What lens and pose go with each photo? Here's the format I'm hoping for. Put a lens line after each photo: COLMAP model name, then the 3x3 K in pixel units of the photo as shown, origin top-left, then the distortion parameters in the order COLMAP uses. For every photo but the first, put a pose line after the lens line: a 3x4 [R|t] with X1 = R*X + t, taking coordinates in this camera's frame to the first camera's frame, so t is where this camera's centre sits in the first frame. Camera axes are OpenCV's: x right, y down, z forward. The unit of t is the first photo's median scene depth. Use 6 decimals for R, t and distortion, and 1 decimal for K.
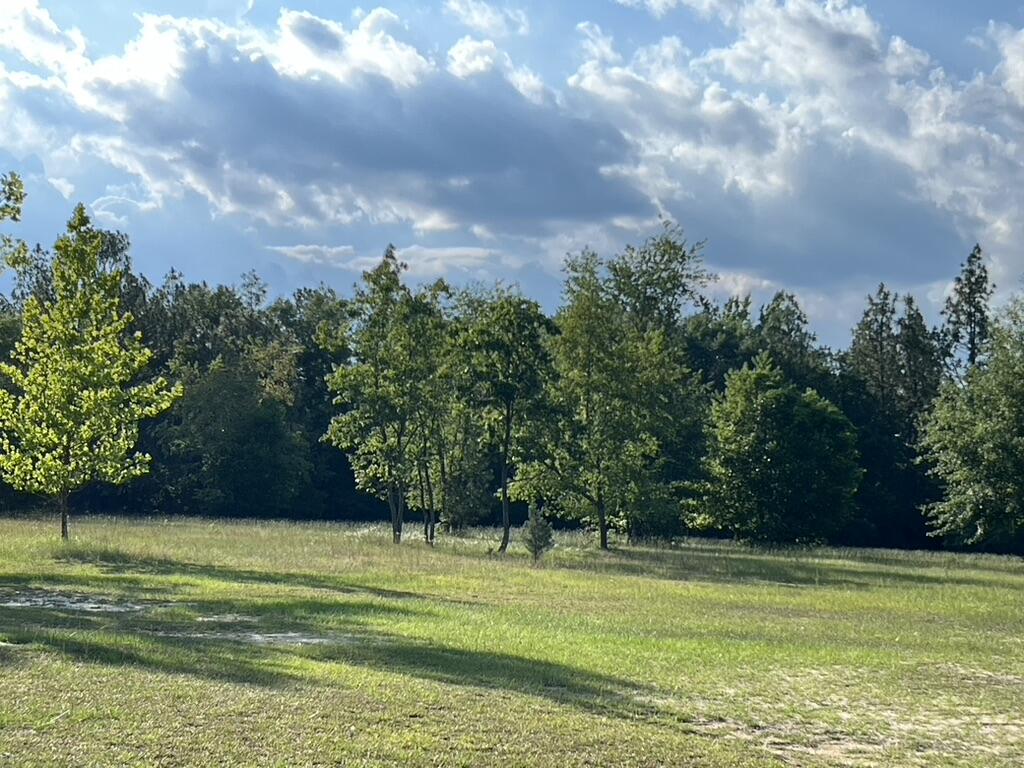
lens RADIAL K [[1814.5, 0, 517.5], [0, 1814.5, 331.7], [0, 0, 1]] dist [0.147808, -0.060605]
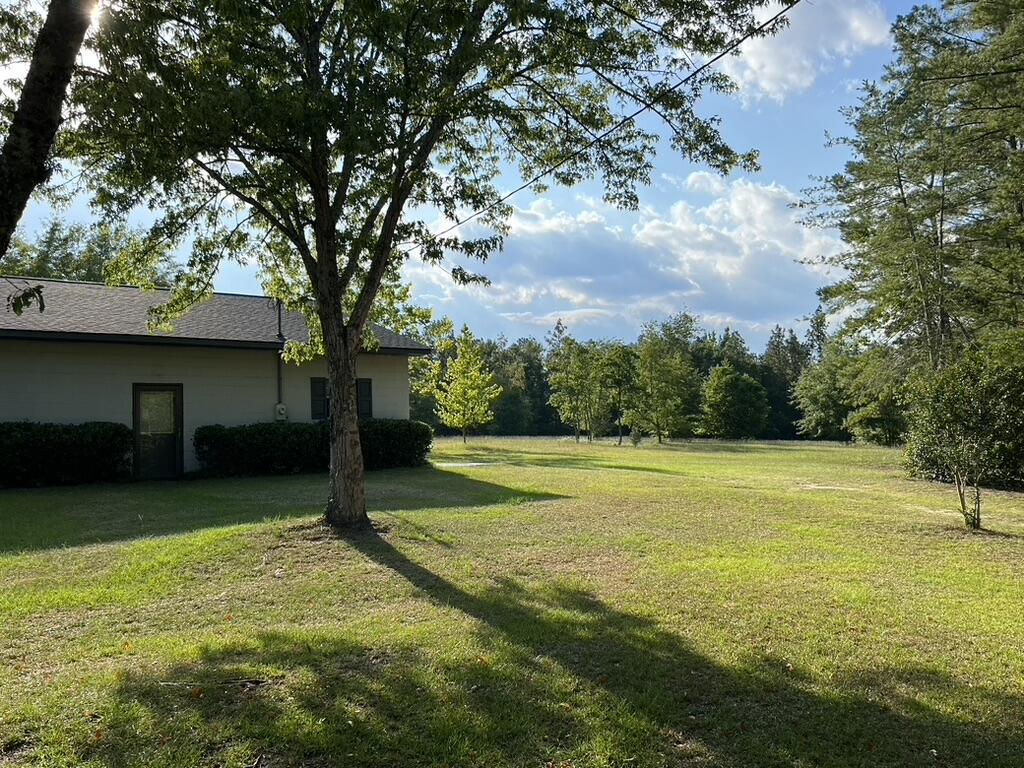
lens RADIAL K [[878.9, 0, 512.0], [0, 878.9, 384.0], [0, 0, 1]] dist [0.064331, -0.020677]
pose [[0.993277, -0.040299, -0.108525, -0.021662], [0.044904, 0.998177, 0.040325, -0.020477], [0.106702, -0.044927, 0.993275, -0.228083]]
